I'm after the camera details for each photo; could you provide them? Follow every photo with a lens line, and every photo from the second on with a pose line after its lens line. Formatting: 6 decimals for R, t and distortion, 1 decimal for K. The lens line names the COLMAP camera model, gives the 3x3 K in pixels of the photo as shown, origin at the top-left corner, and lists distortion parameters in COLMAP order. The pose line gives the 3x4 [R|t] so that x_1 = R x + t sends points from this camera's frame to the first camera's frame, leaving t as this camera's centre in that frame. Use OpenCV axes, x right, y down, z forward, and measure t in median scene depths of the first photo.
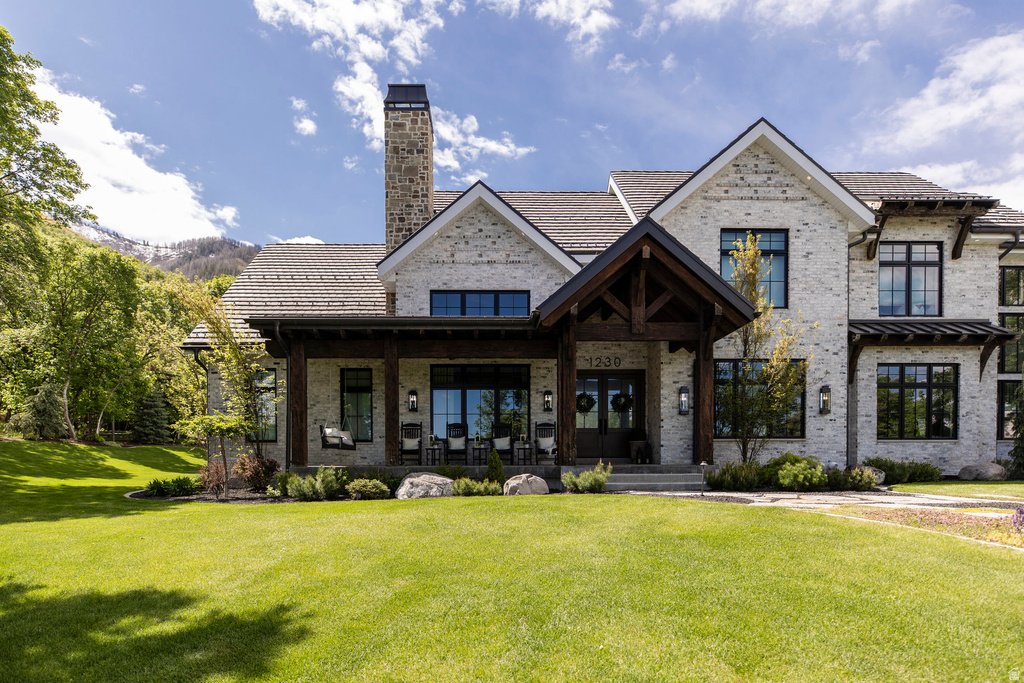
lens RADIAL K [[618.0, 0, 509.3], [0, 618.0, 485.5], [0, 0, 1]] dist [-0.020060, 0.018649]
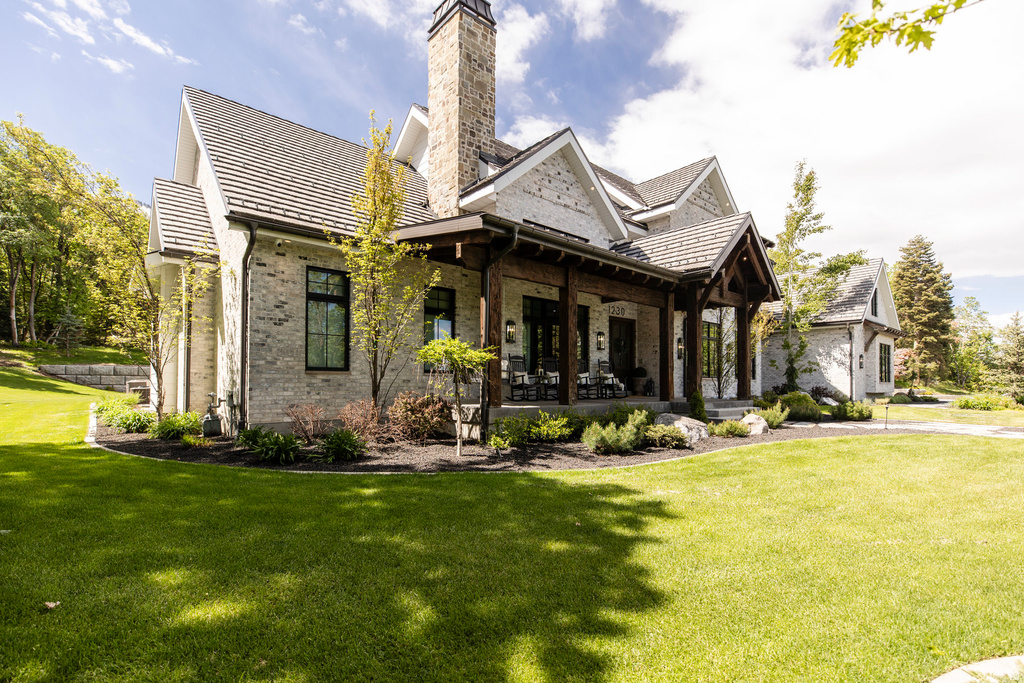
lens RADIAL K [[485.3, 0, 517.7], [0, 485.3, 376.9], [0, 0, 1]] dist [-0.000014, 0.000789]
pose [[0.760819, 0.021313, 0.648614, -0.624523], [-0.006328, 0.999657, -0.025426, -0.047751], [-0.648934, 0.015240, 0.760692, 0.423961]]
